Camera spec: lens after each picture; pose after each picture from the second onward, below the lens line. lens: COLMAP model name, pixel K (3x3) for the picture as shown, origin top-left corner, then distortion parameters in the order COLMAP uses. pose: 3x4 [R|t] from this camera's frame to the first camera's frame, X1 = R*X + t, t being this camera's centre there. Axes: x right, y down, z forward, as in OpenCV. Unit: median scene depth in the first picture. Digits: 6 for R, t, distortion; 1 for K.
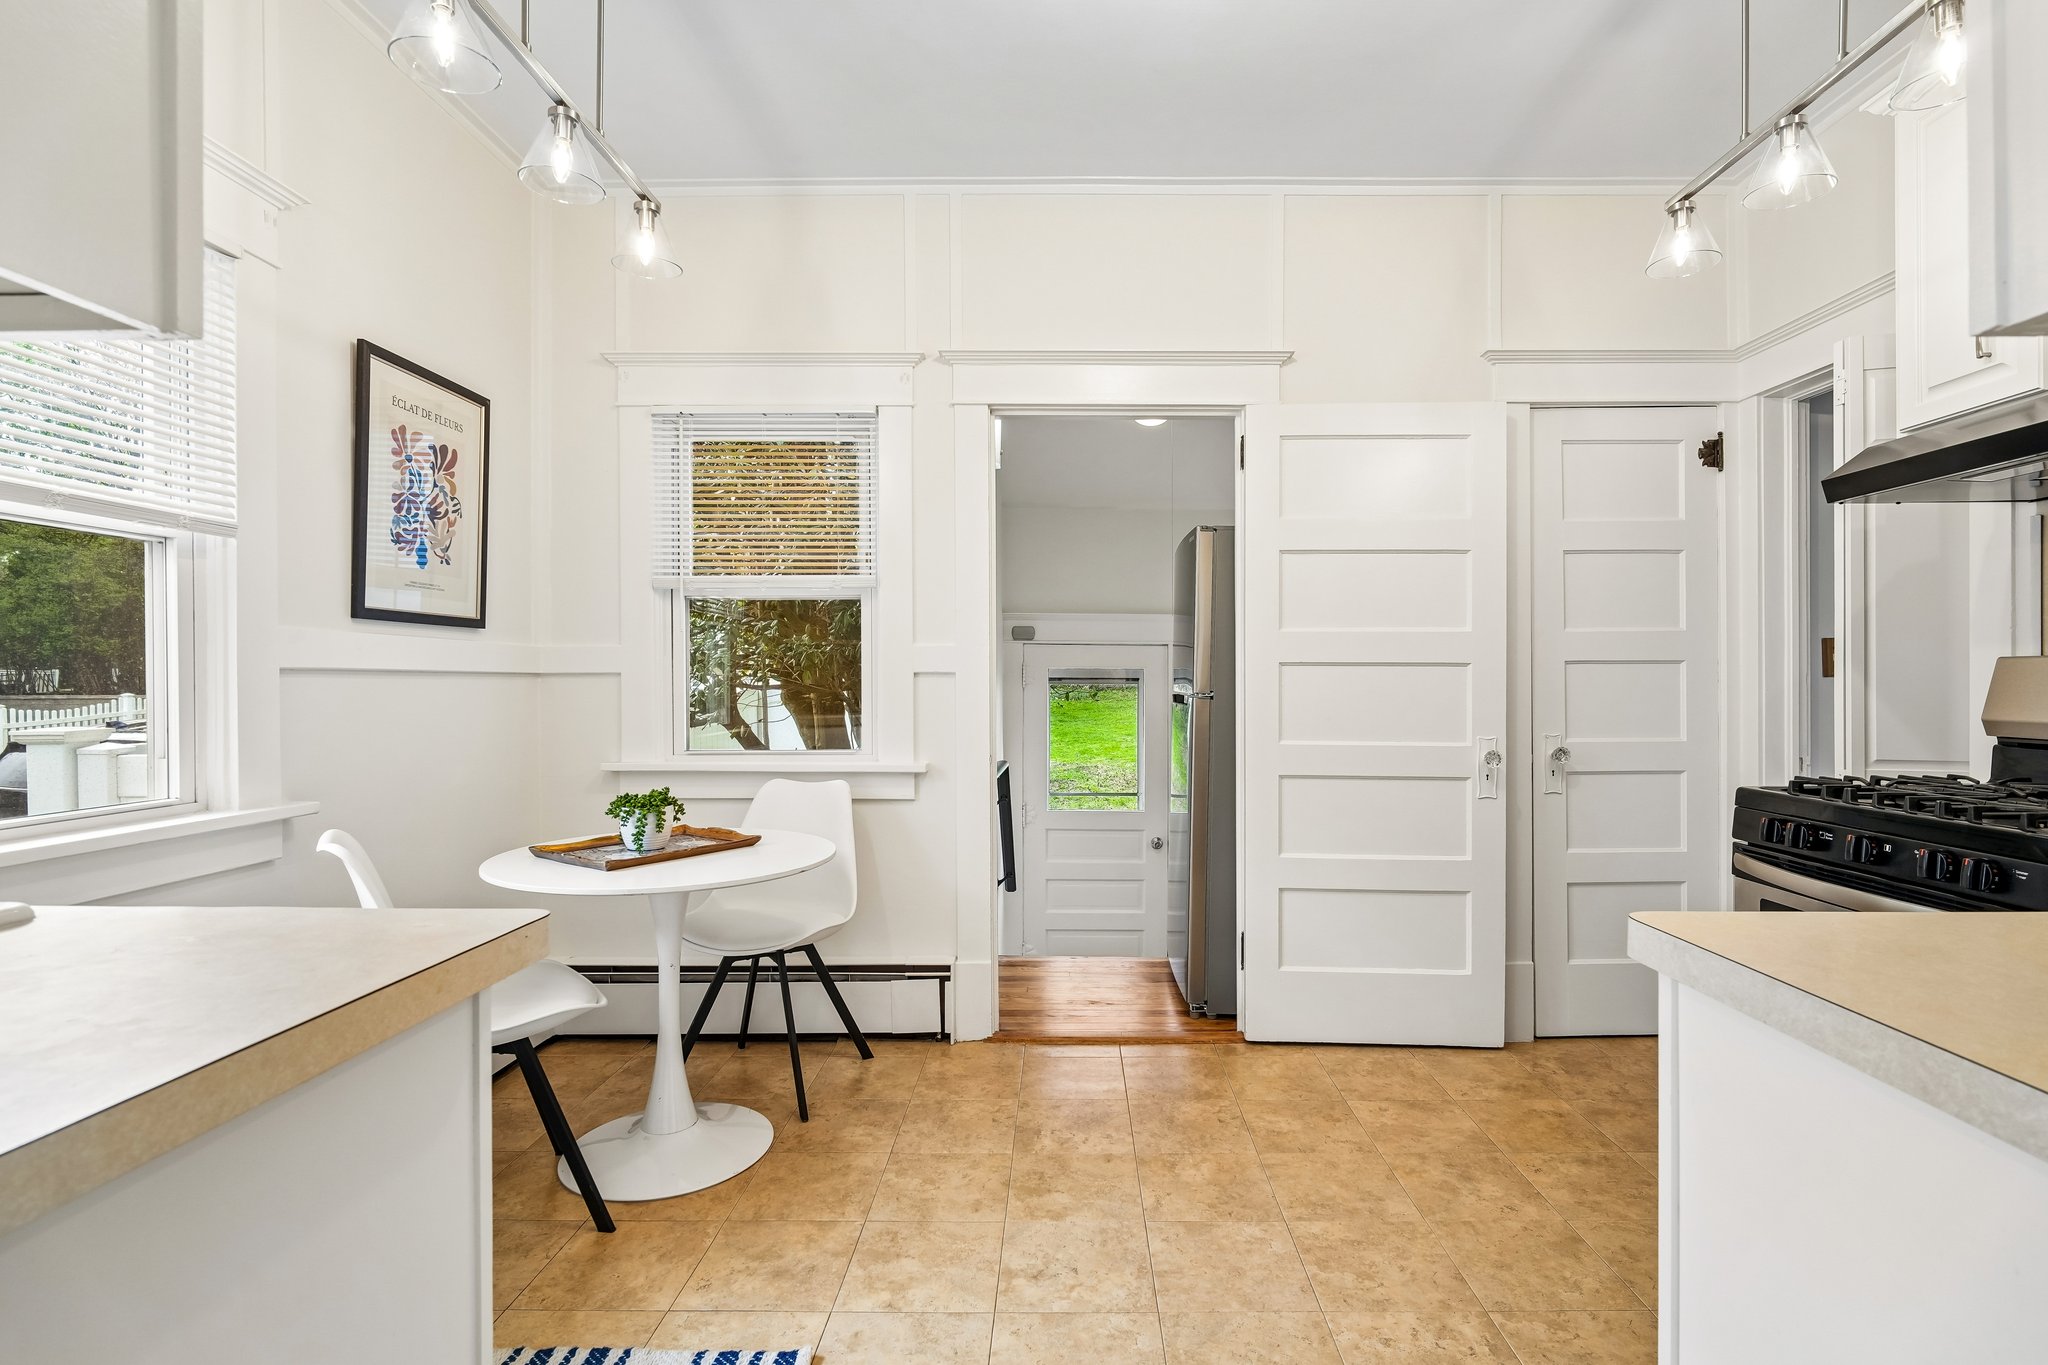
lens RADIAL K [[971.7, 0, 1054.5], [0, 971.7, 687.6], [0, 0, 1]] dist [-0.017445, -0.000181]
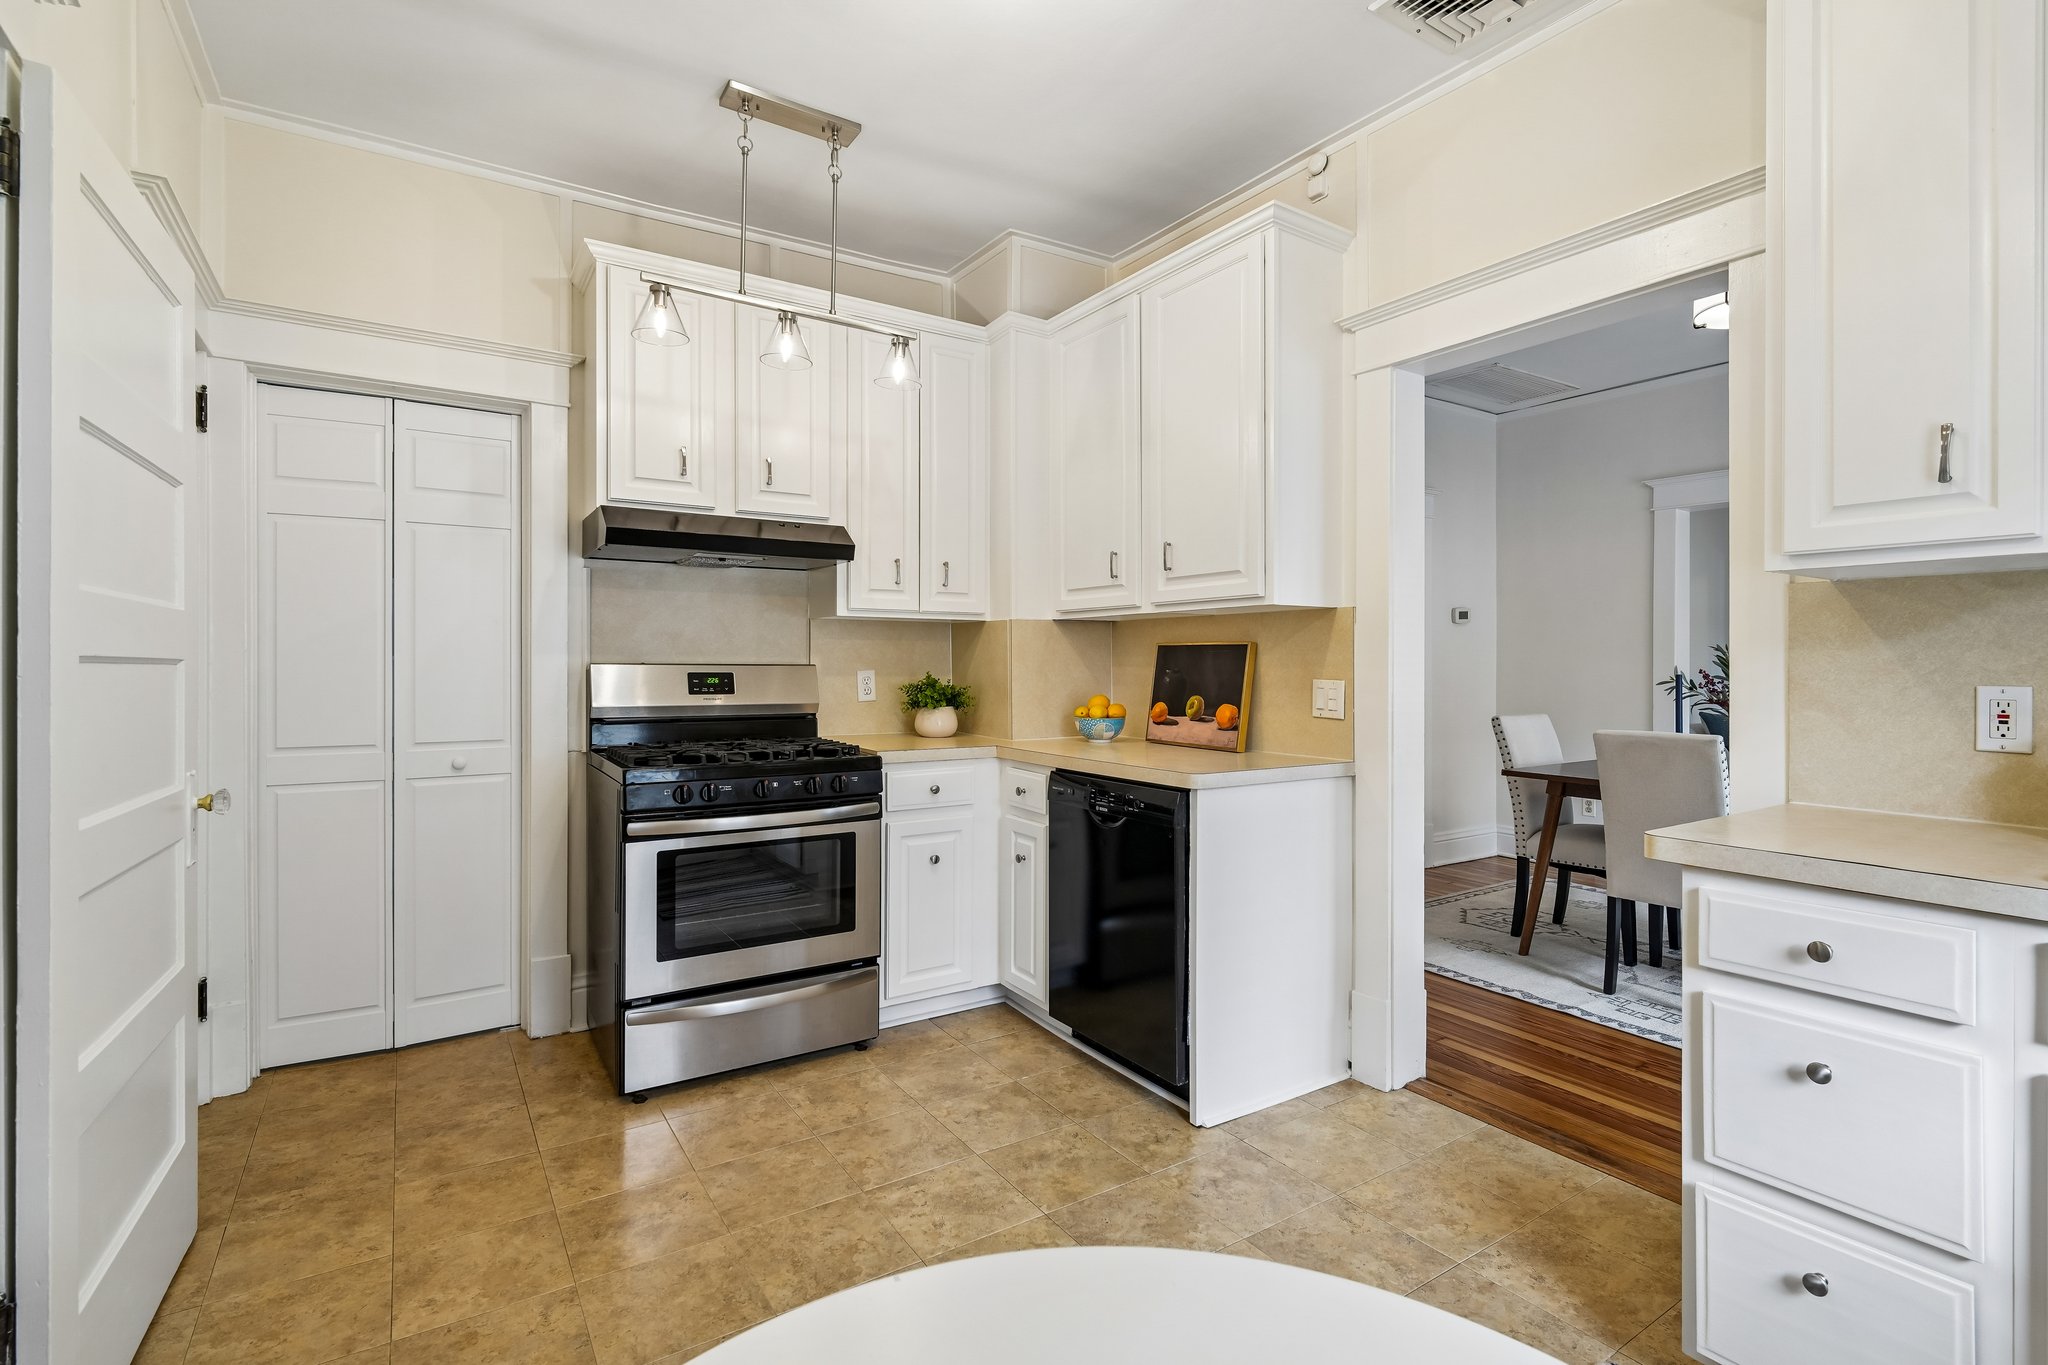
lens RADIAL K [[948.3, 0, 1034.5], [0, 948.3, 664.8], [0, 0, 1]] dist [0.000667, -0.001456]
pose [[-0.558427, -0.000138, 0.829554, -0.481774], [0.001746, 0.999998, 0.001342, -0.025616], [-0.829552, 0.002198, -0.558425, 1.037954]]
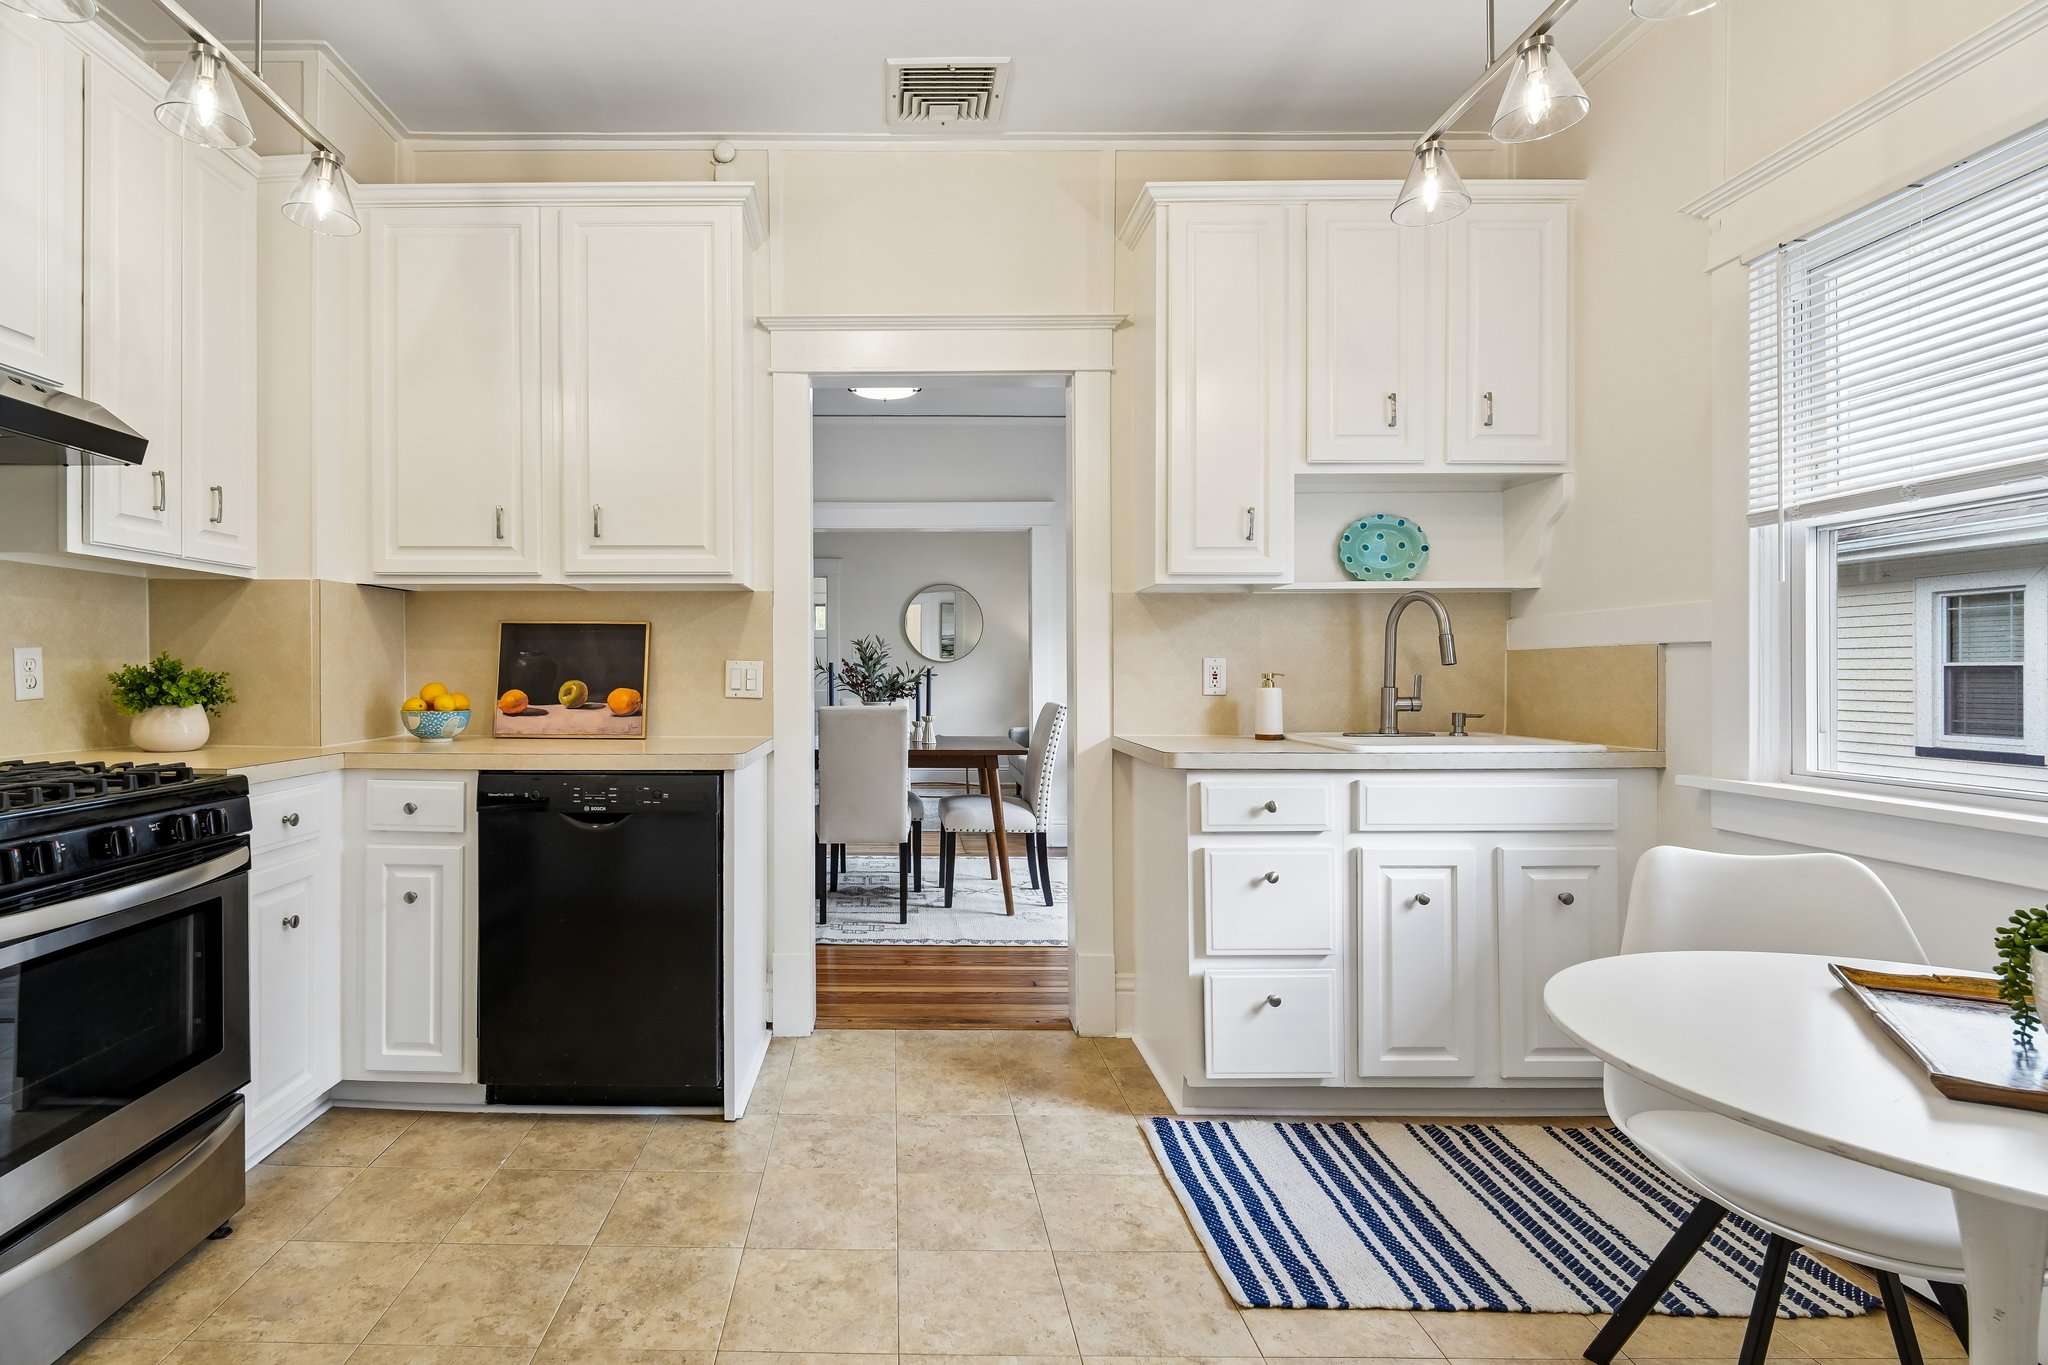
lens RADIAL K [[1012.1, 0, 869.5], [0, 1012.1, 670.2], [0, 0, 1]] dist [-0.001998, -0.001353]
pose [[-0.999969, 0.000267, 0.007874, 0.088722], [0.000288, 0.999996, 0.002752, 0.002441], [-0.007873, 0.002754, -0.999965, 1.351606]]
